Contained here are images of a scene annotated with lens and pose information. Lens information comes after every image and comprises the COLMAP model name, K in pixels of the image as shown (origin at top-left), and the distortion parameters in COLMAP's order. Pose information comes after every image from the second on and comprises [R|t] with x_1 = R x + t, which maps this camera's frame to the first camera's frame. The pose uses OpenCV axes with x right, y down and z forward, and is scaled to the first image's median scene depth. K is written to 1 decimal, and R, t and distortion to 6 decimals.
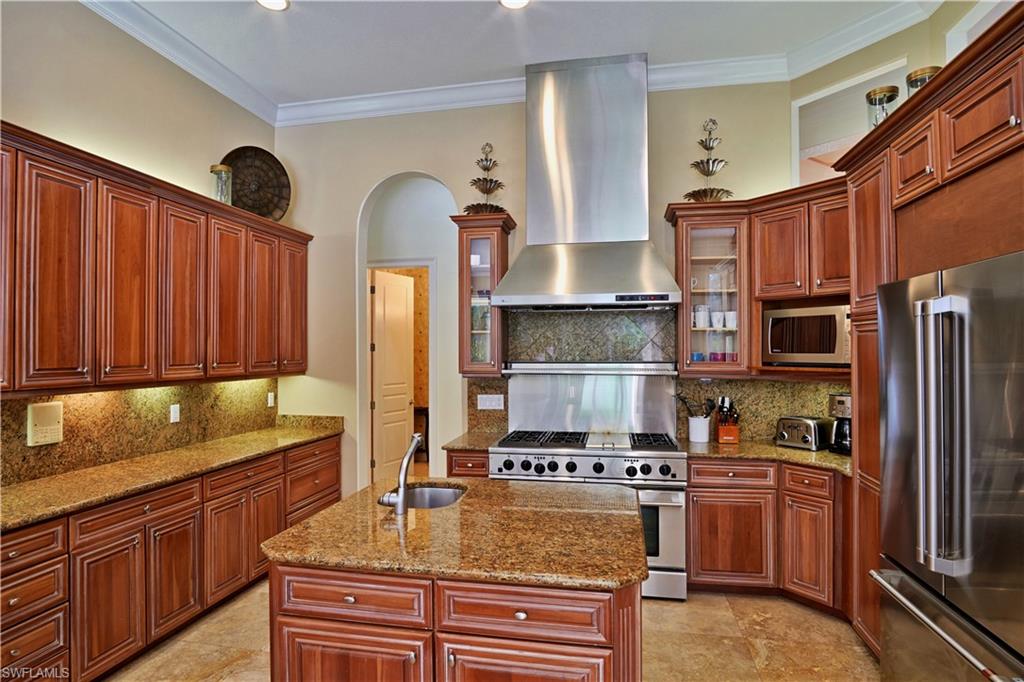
lens RADIAL K [[547.7, 0, 506.8], [0, 547.7, 341.7], [0, 0, 1]] dist [-0.025889, -0.001510]
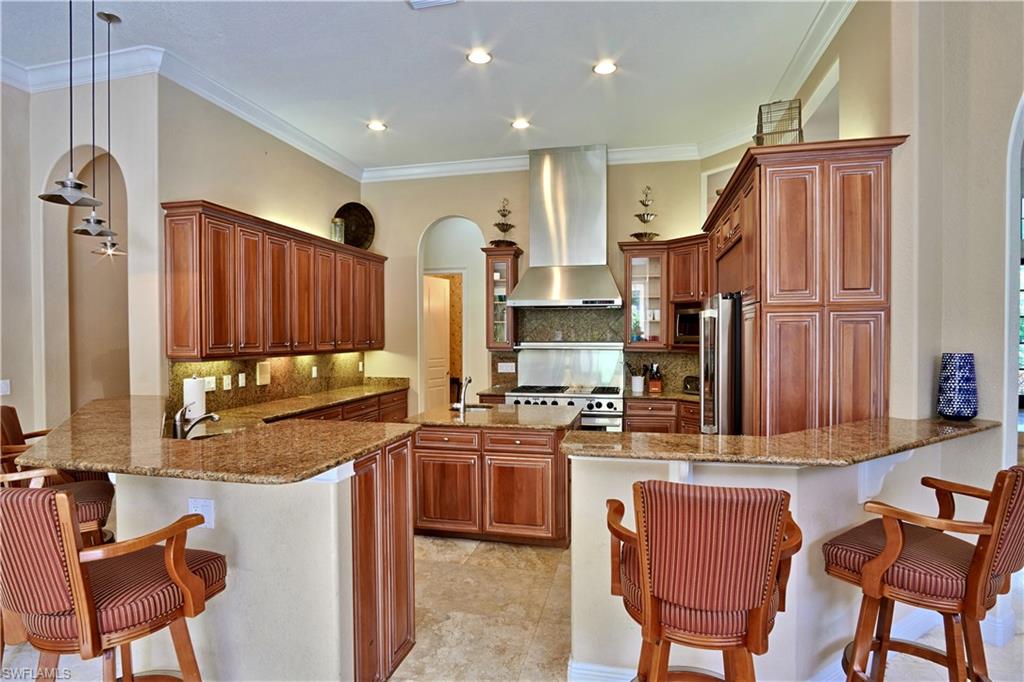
lens RADIAL K [[547.7, 0, 511.3], [0, 547.7, 339.8], [0, 0, 1]] dist [-0.025889, -0.001510]
pose [[0.999715, 0.001464, -0.023837, 0.022392], [-0.000873, 0.999693, 0.024768, -0.006635], [0.023866, -0.024740, 0.999409, -0.593231]]
